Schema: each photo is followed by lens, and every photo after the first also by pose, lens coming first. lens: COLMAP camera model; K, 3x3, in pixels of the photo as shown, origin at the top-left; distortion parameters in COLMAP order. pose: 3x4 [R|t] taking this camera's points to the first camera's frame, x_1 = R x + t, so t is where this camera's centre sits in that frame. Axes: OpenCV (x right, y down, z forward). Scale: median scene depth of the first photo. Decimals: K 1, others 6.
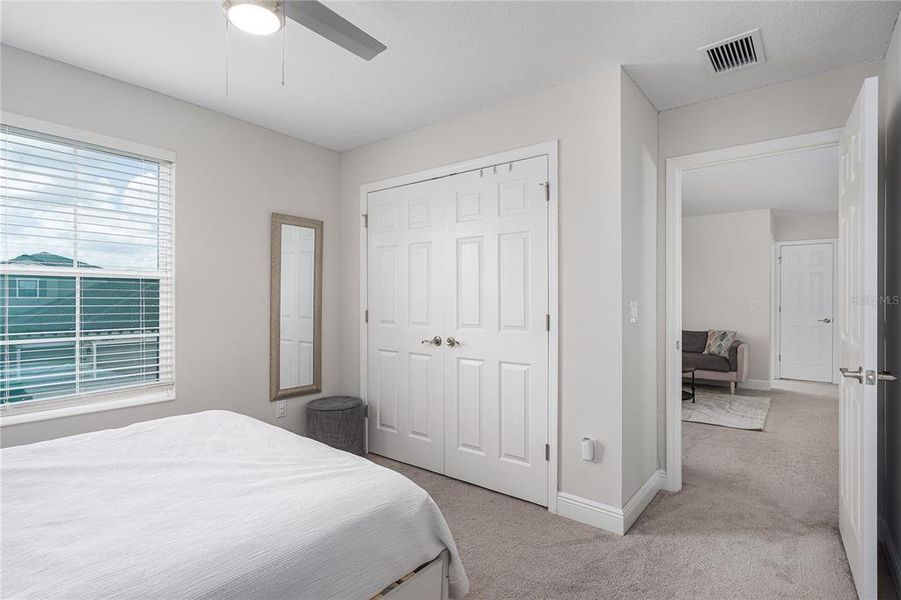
lens RADIAL K [[450.5, 0, 450.5], [0, 450.5, 300.0], [0, 0, 1]] dist [0.022171, -0.000210]
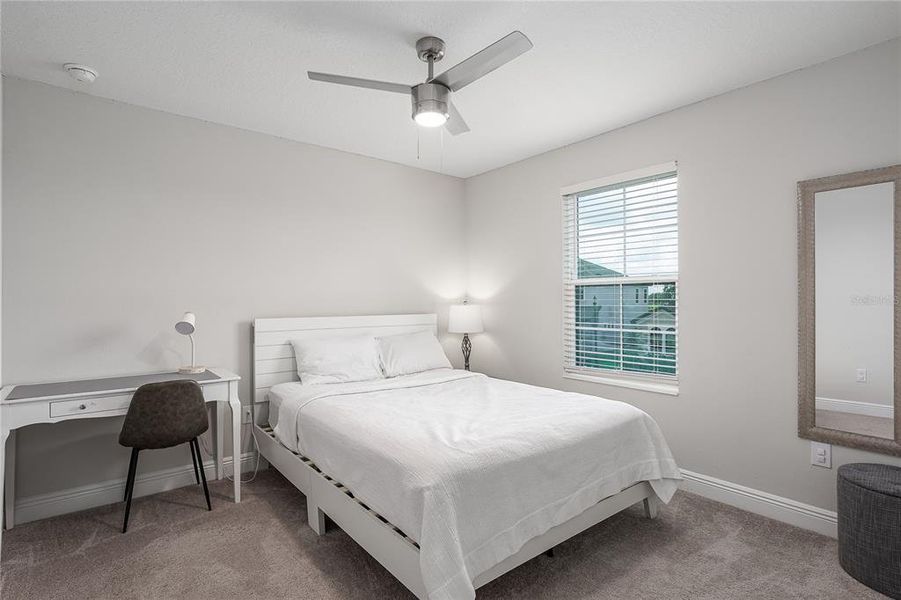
lens RADIAL K [[450.5, 0, 450.5], [0, 450.5, 300.0], [0, 0, 1]] dist [0.022171, -0.000210]
pose [[-0.196124, -0.005600, -0.980563, 0.578362], [0.002319, 0.999978, -0.006175, 0.003599], [0.980576, -0.003485, -0.196107, 0.756116]]
